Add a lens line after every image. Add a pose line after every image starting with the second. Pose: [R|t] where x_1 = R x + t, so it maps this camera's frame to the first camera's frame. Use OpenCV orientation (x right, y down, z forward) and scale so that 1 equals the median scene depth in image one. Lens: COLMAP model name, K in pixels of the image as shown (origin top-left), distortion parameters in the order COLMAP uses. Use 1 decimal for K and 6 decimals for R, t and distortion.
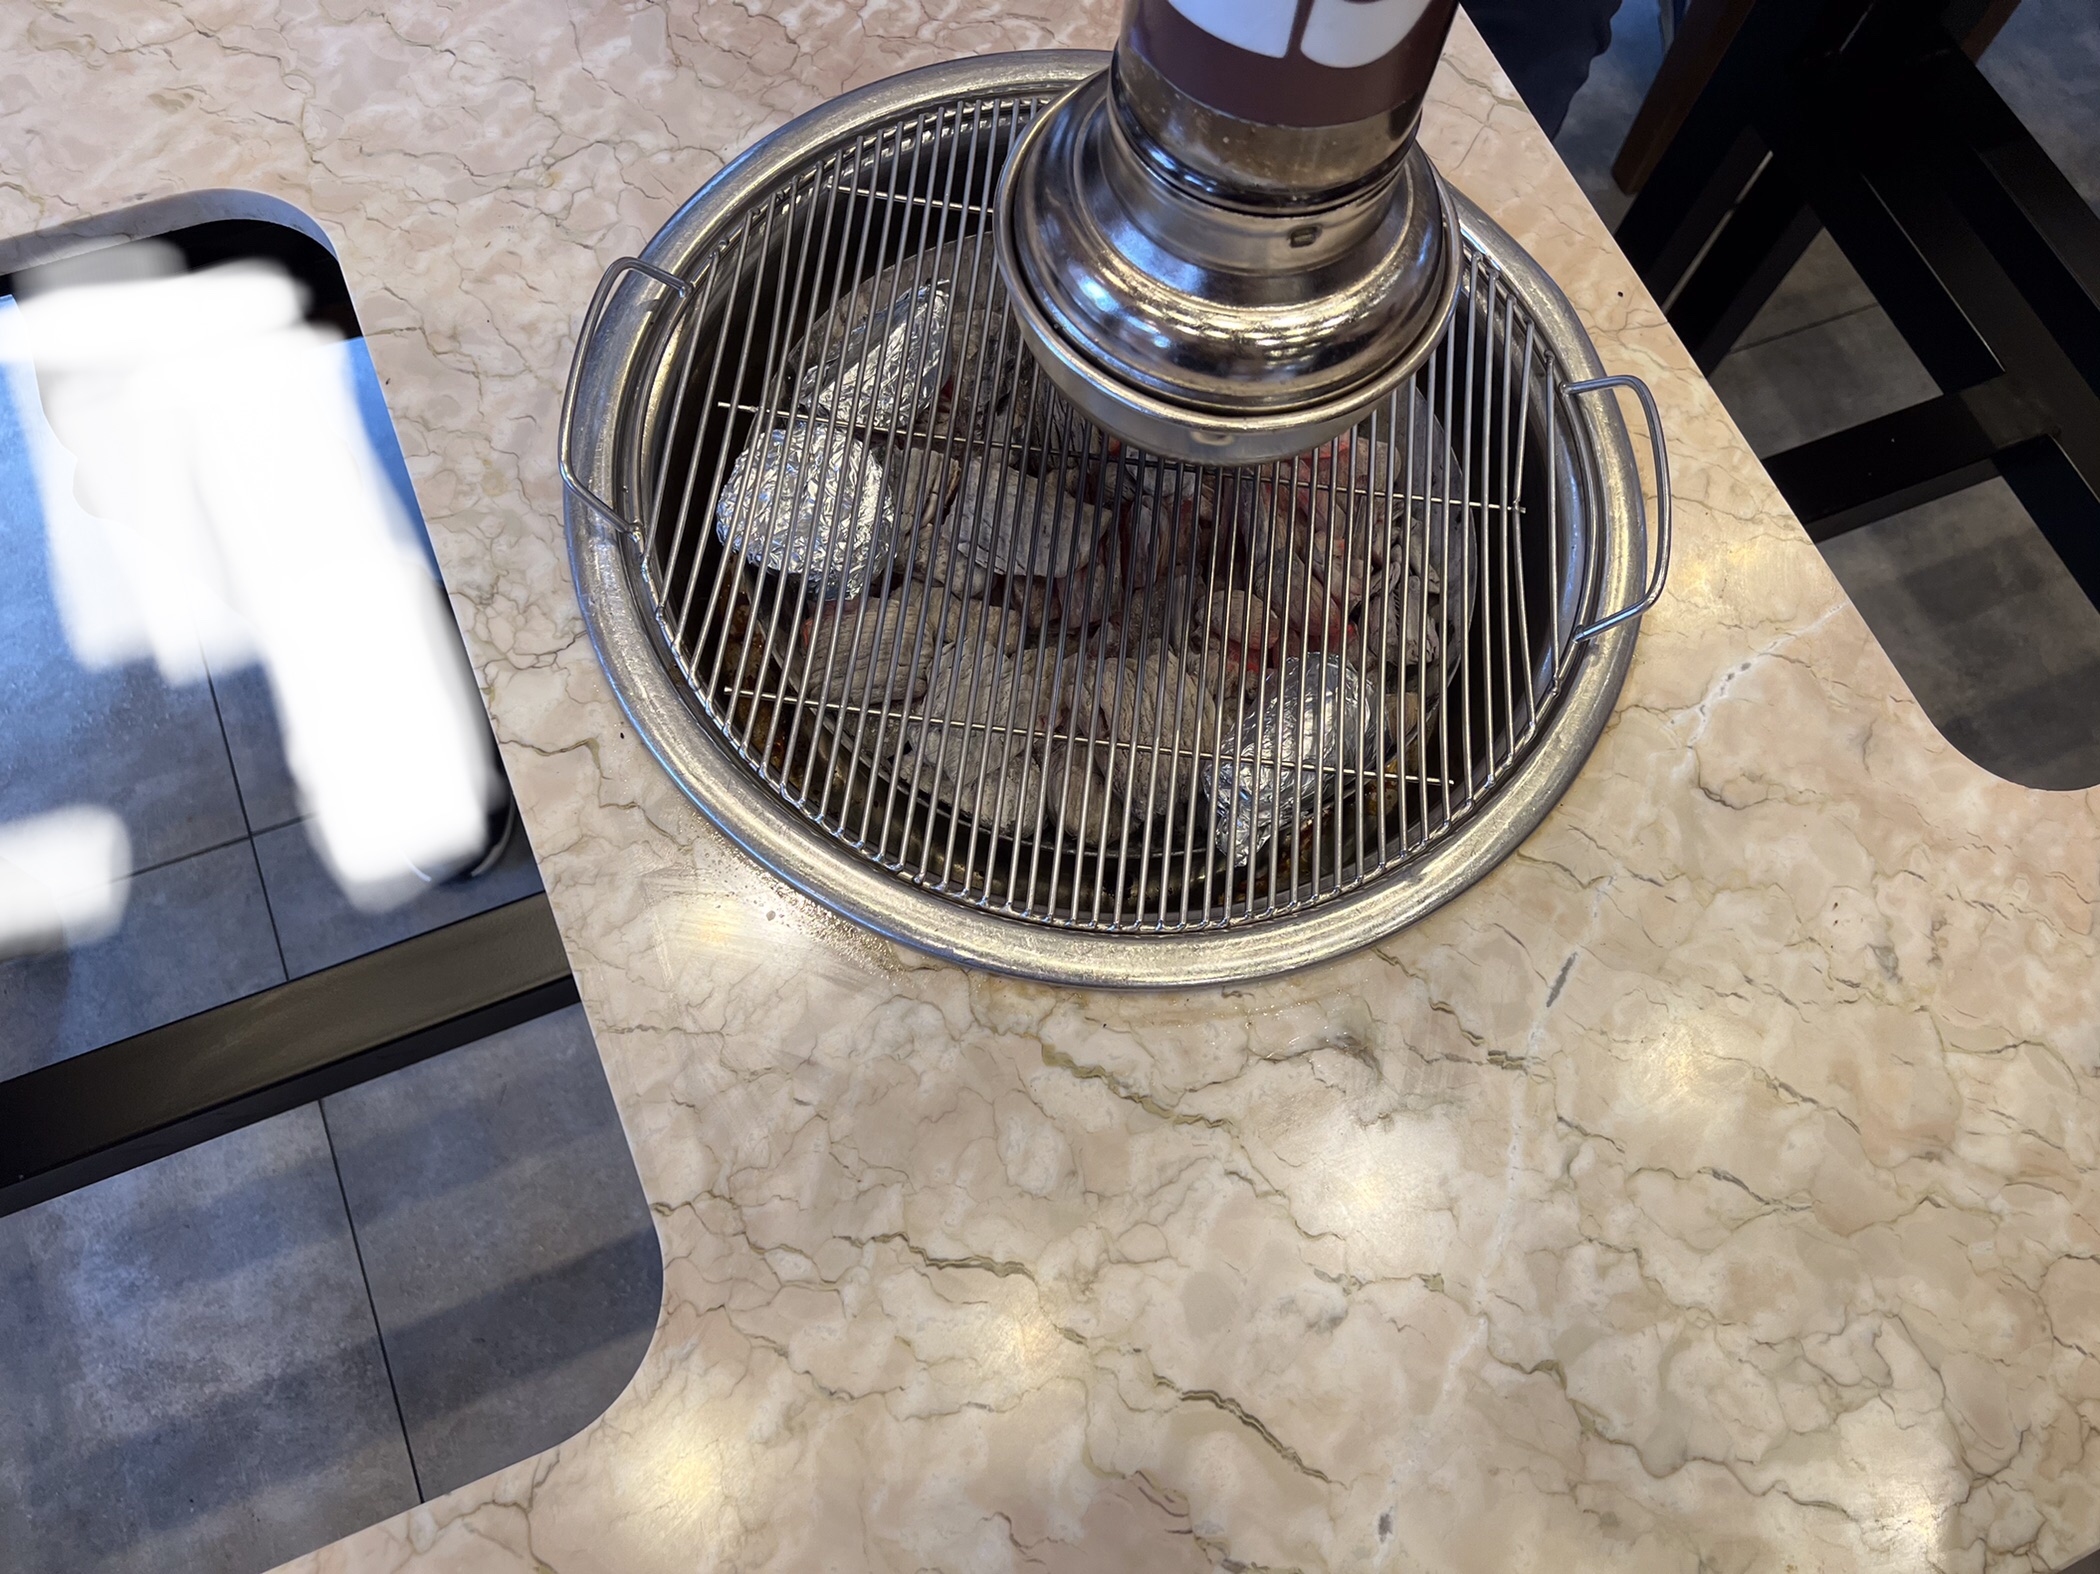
lens RADIAL K [[1575.8, 0, 1067.6], [0, 1575.8, 786.0], [0, 0, 1]] dist [0.032165, -0.049849]
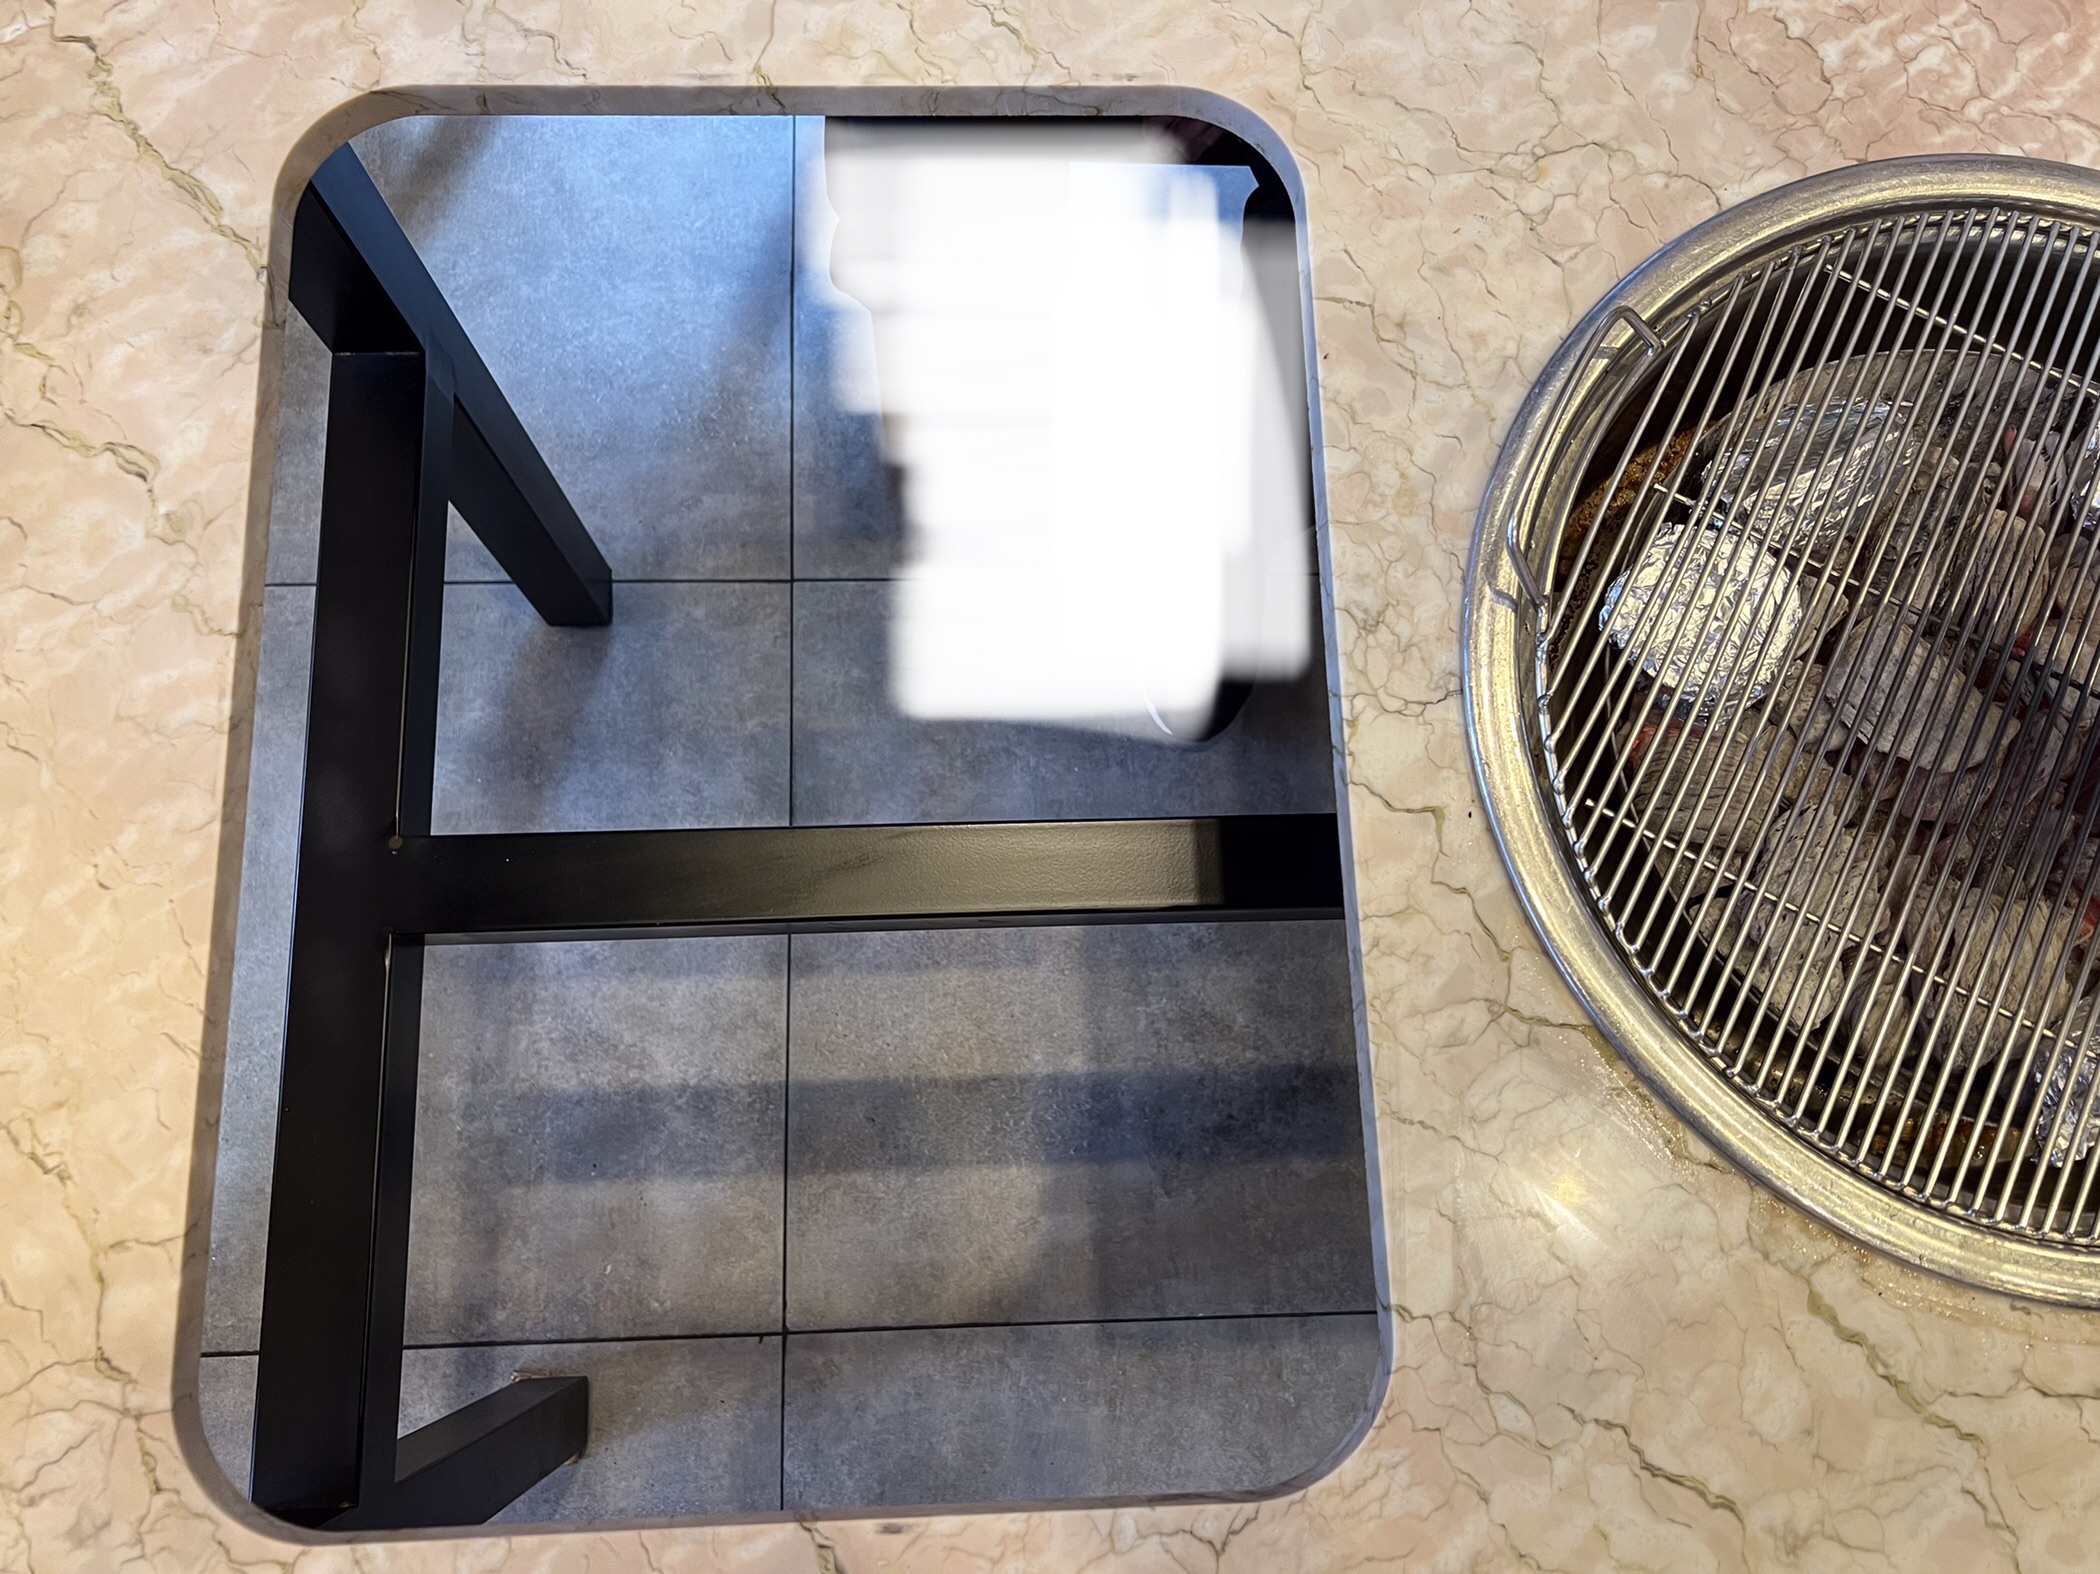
lens RADIAL K [[1575.8, 0, 1037.3], [0, 1575.8, 781.9], [0, 0, 1]] dist [0.032165, -0.049849]
pose [[0.931807, 0.339683, -0.127876, -0.380949], [-0.320280, 0.935276, 0.150599, -0.102927], [0.170755, -0.099373, 0.980290, 0.009842]]
